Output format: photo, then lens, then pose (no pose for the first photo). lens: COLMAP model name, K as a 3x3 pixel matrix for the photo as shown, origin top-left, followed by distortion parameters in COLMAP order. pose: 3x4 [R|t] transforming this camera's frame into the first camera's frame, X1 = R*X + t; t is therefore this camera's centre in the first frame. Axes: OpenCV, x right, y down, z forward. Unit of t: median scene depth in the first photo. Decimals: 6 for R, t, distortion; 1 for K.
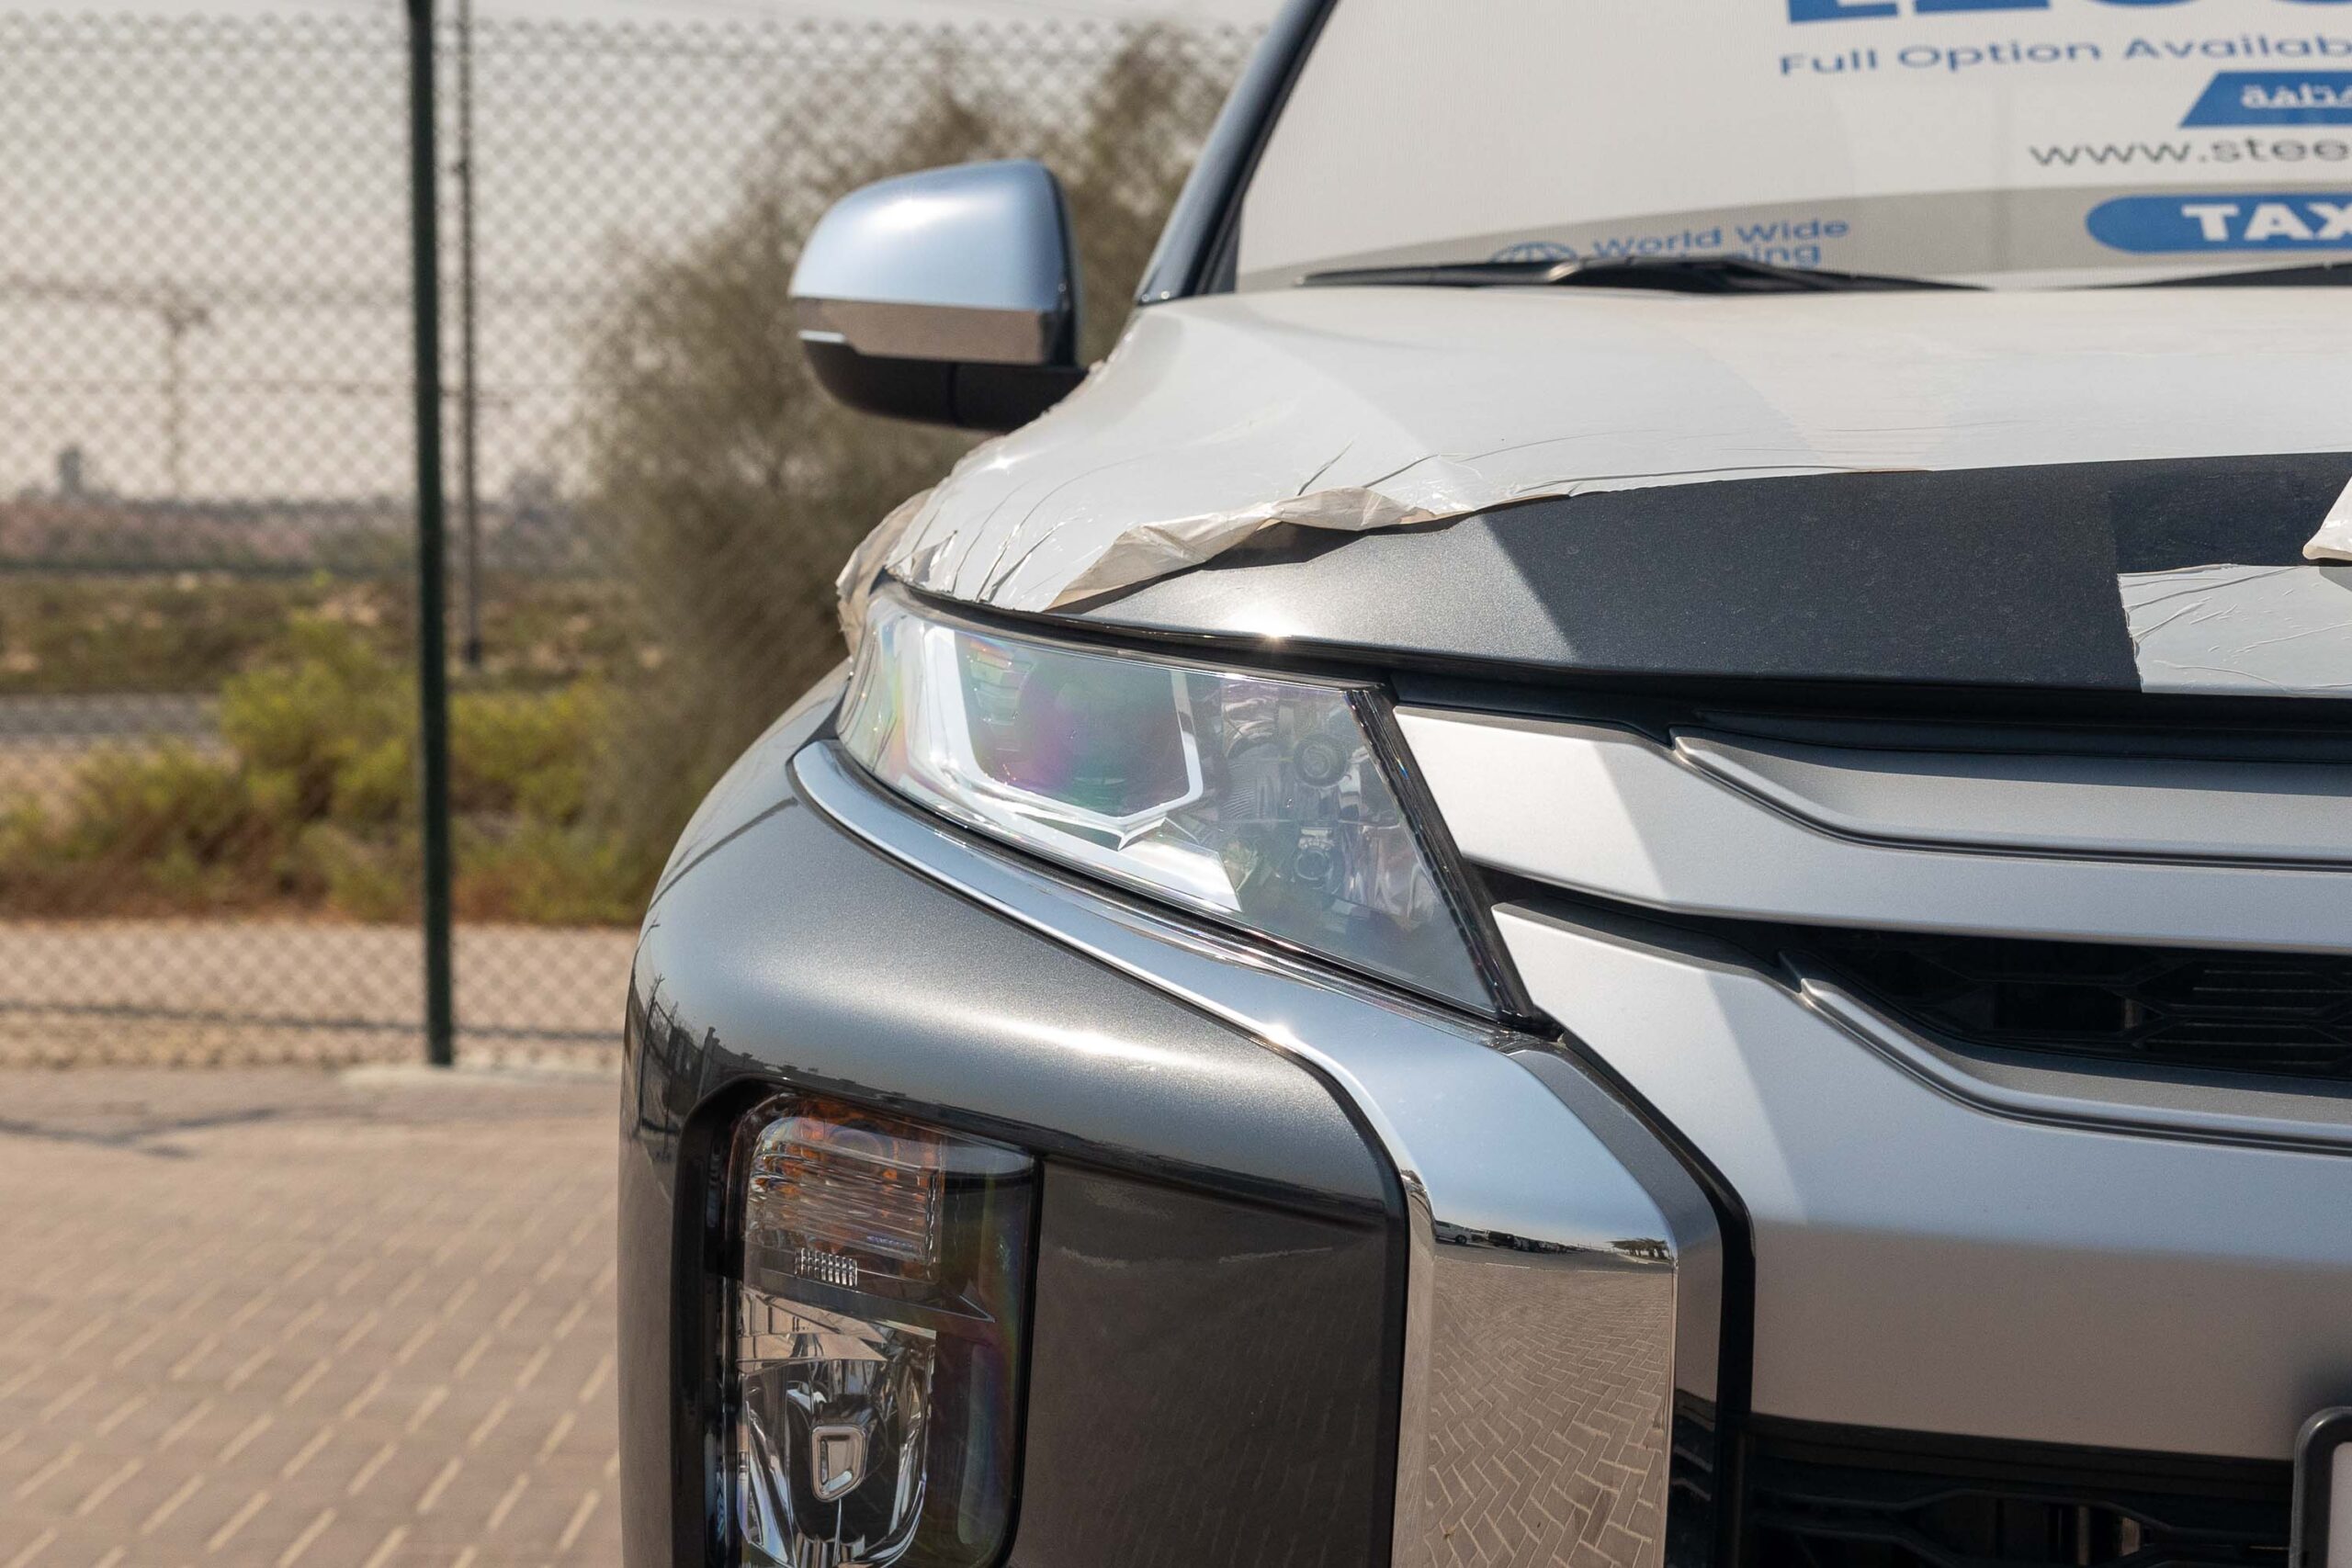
lens RADIAL K [[3835.9, 0, 1178.0], [0, 3835.9, 931.7], [0, 0, 1]] dist [0.029754, 0.074005]
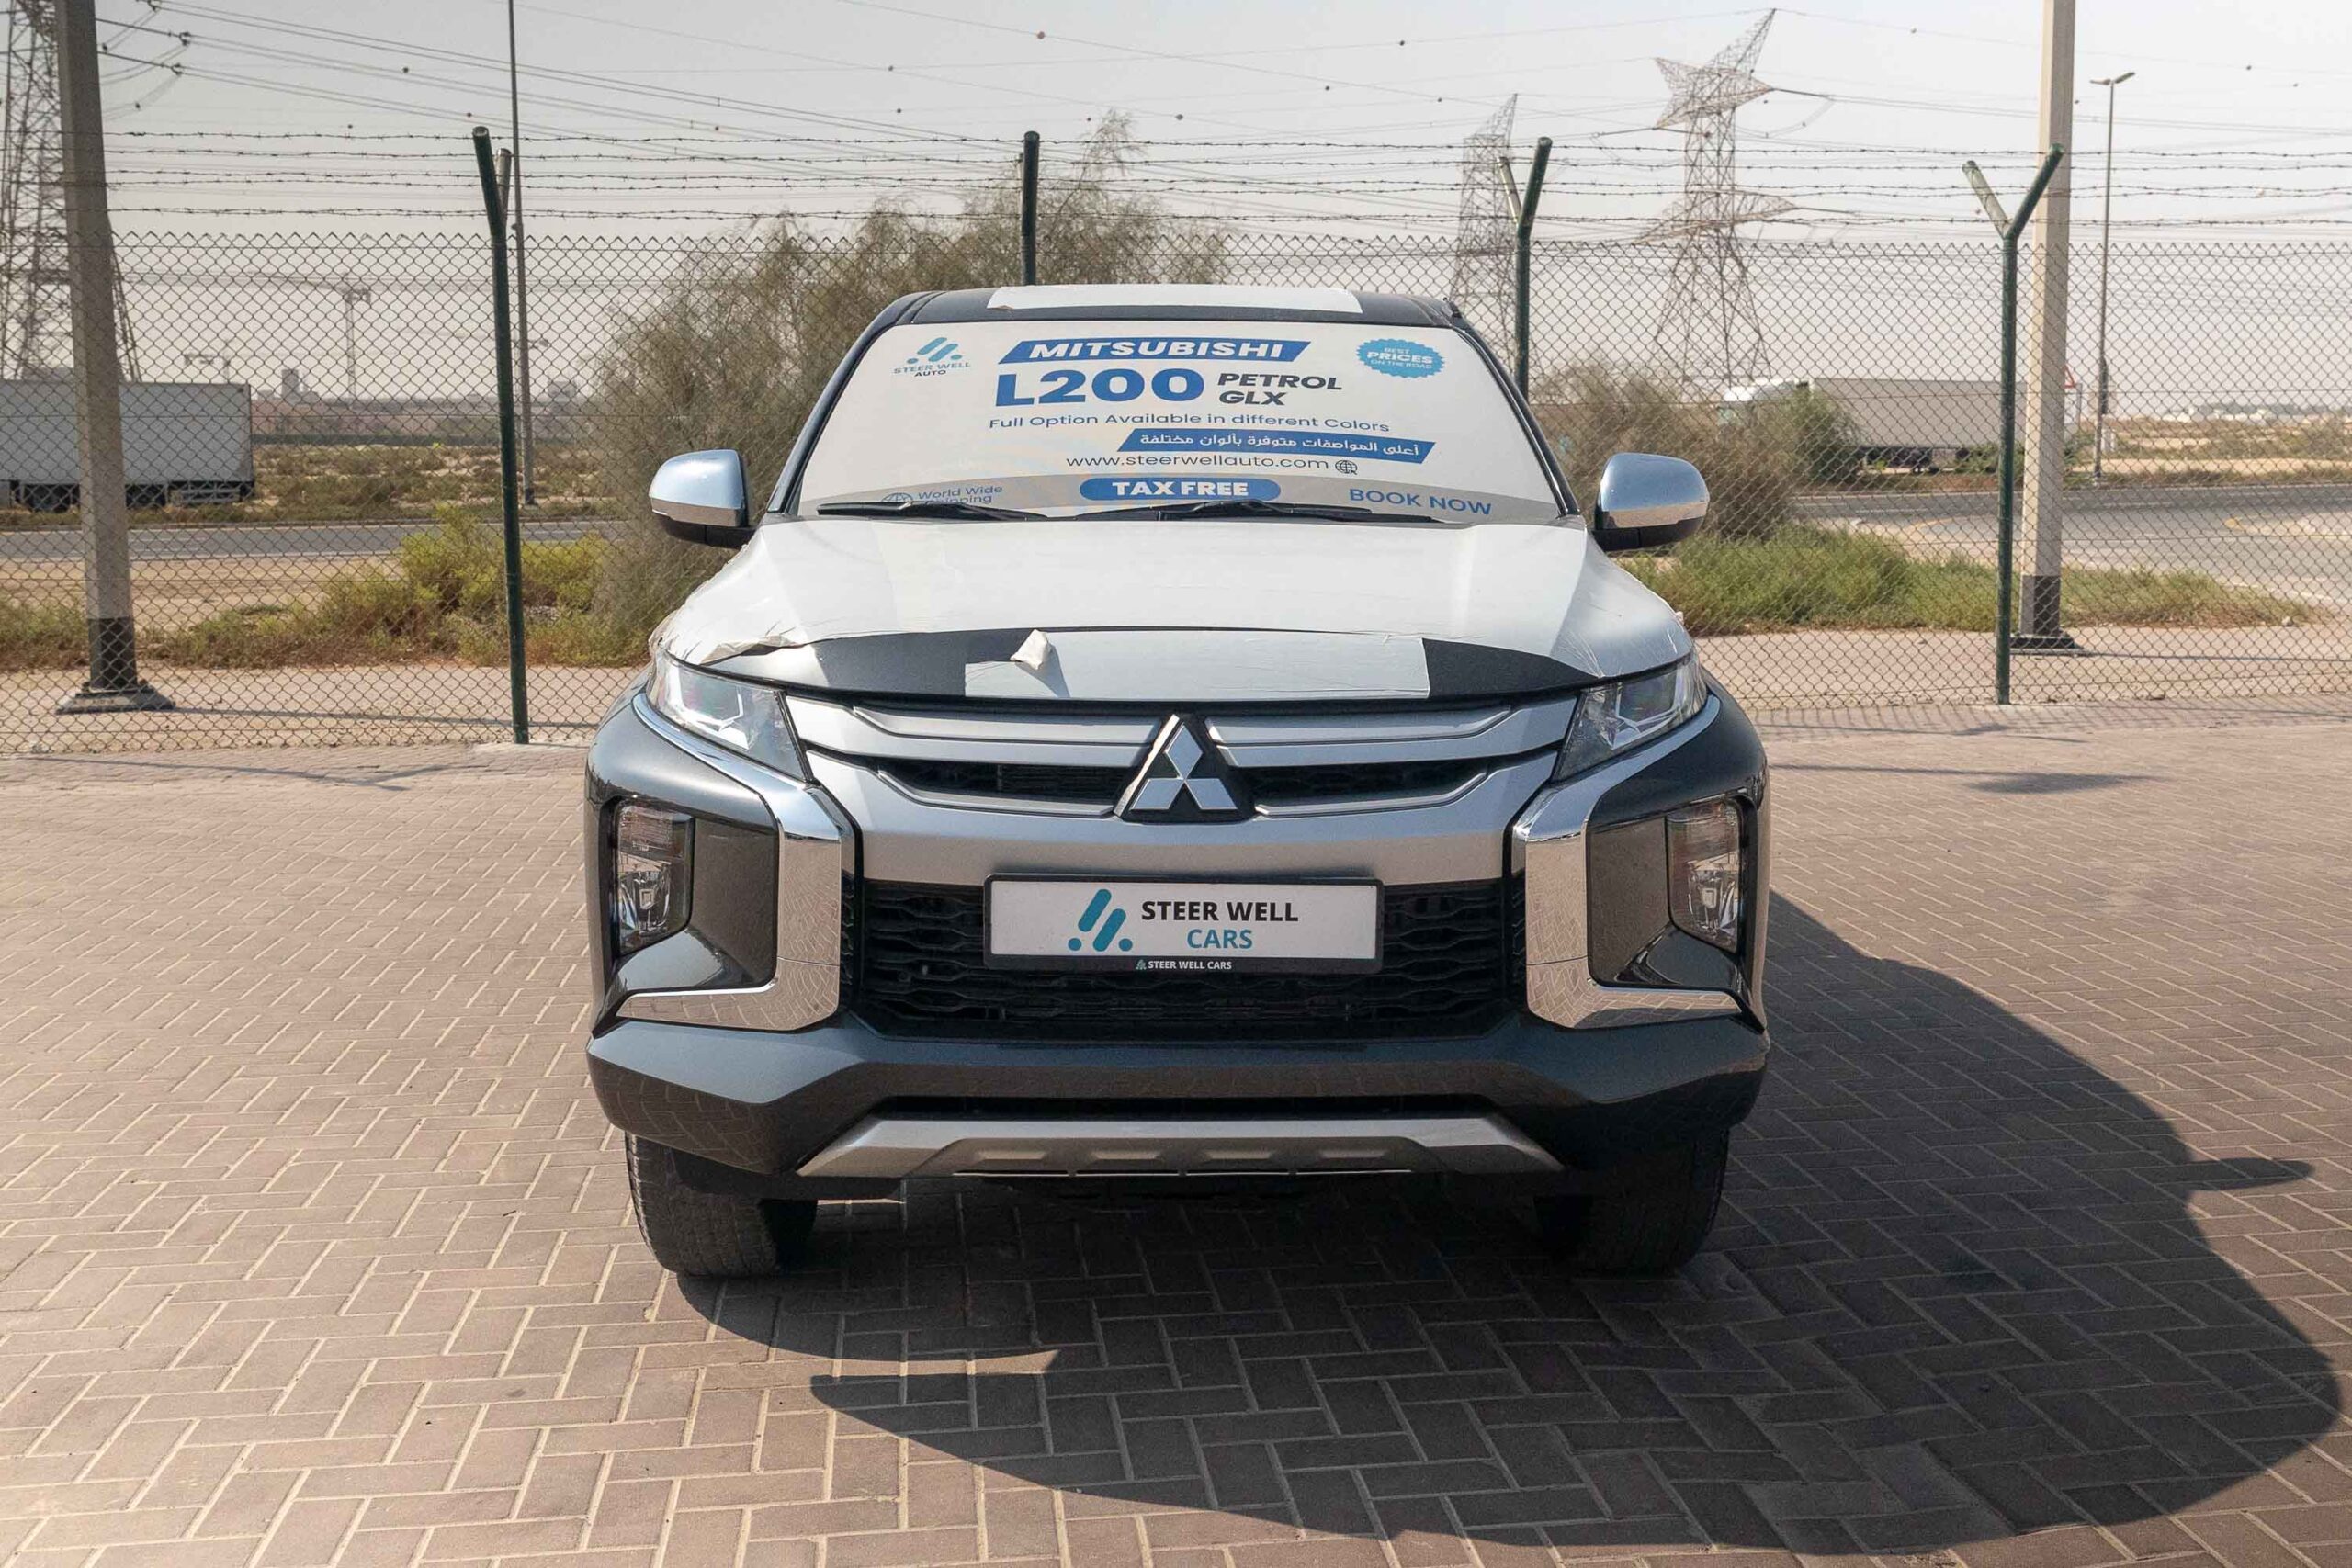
lens RADIAL K [[2096.5, 0, 1170.7], [0, 2096.5, 743.3], [0, 0, 1]] dist [-0.005557, 0.001038]
pose [[0.993527, -0.018271, 0.112114, 0.116610], [0.012763, 0.998685, 0.049654, -0.064087], [-0.112874, -0.047902, 0.992454, -0.644252]]
